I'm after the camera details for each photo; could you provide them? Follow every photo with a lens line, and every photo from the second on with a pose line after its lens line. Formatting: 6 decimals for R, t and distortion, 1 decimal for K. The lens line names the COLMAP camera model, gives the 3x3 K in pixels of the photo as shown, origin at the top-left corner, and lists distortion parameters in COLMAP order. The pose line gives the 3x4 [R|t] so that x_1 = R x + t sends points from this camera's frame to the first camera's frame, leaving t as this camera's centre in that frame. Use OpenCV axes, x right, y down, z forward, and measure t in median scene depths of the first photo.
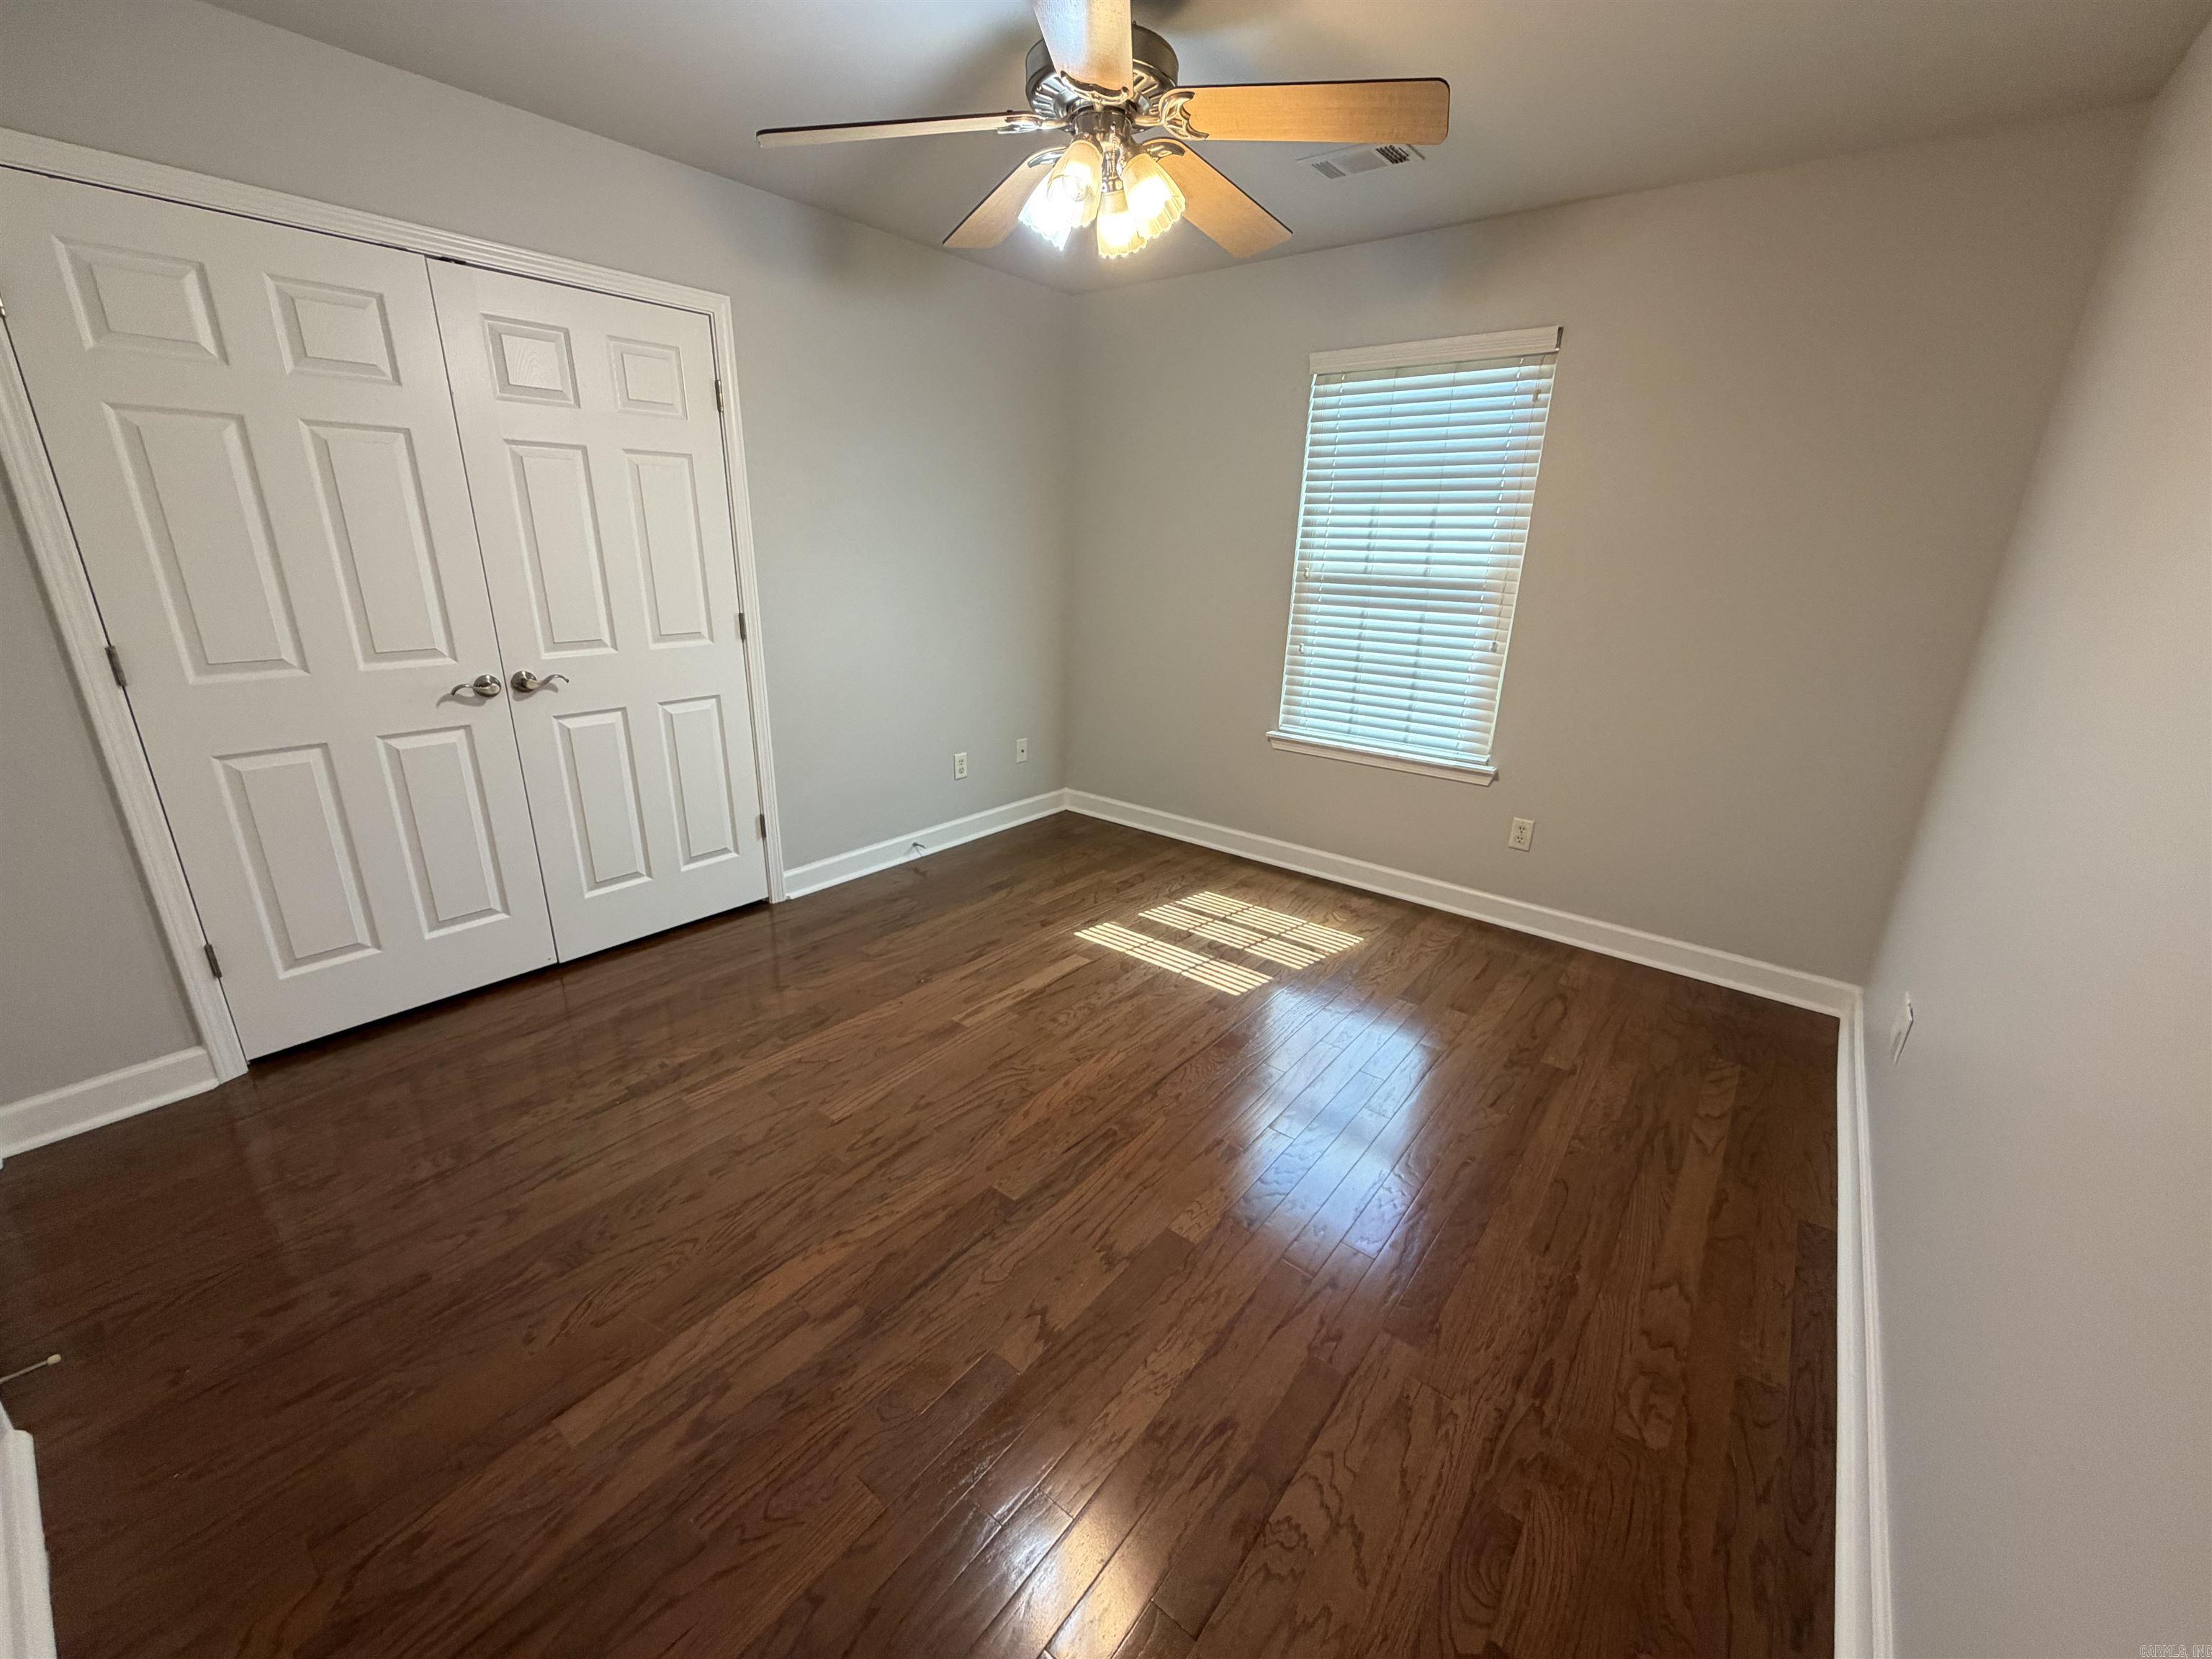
lens RADIAL K [[880.3, 0, 1107.7], [0, 880.3, 829.5], [0, 0, 1]] dist [0.000045, -0.000244]
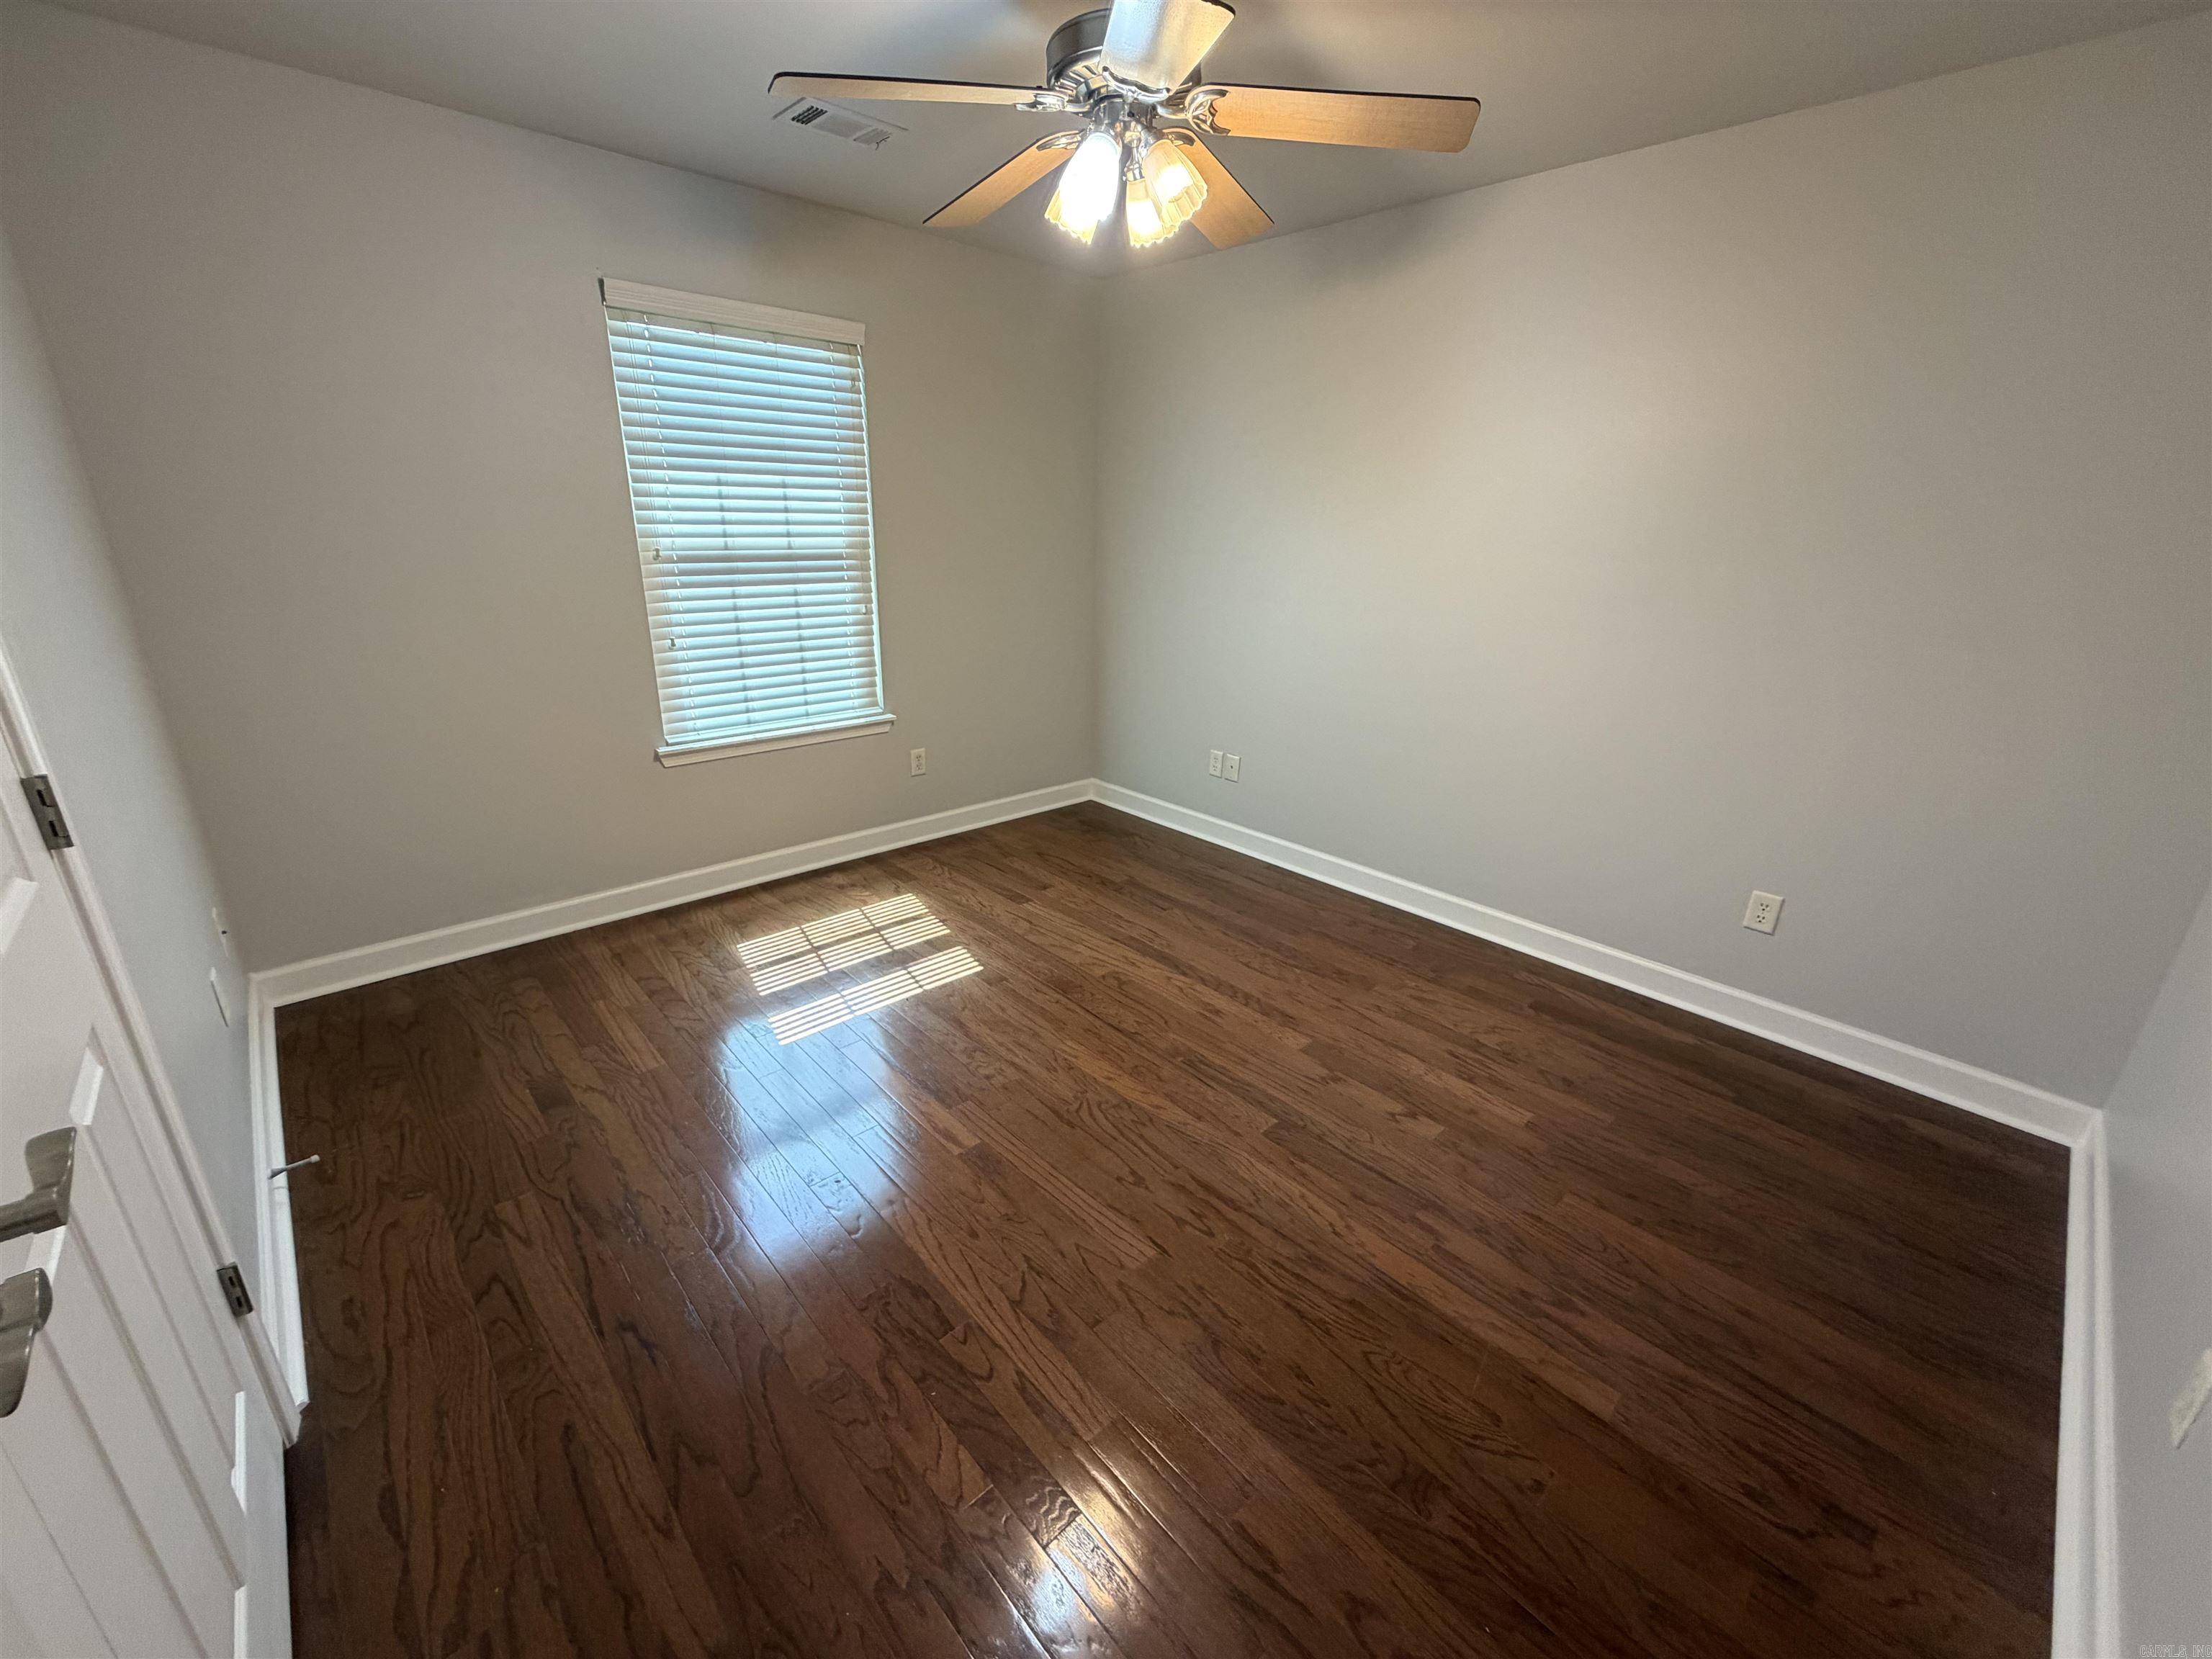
lens RADIAL K [[880.3, 0, 1101.6], [0, 880.3, 827.2], [0, 0, 1]] dist [0.000045, -0.000244]
pose [[0.152616, -0.349738, 0.924333, -0.646902], [0.294320, 0.908935, 0.295318, -0.200583], [-0.943443, 0.226979, 0.241653, 0.519947]]
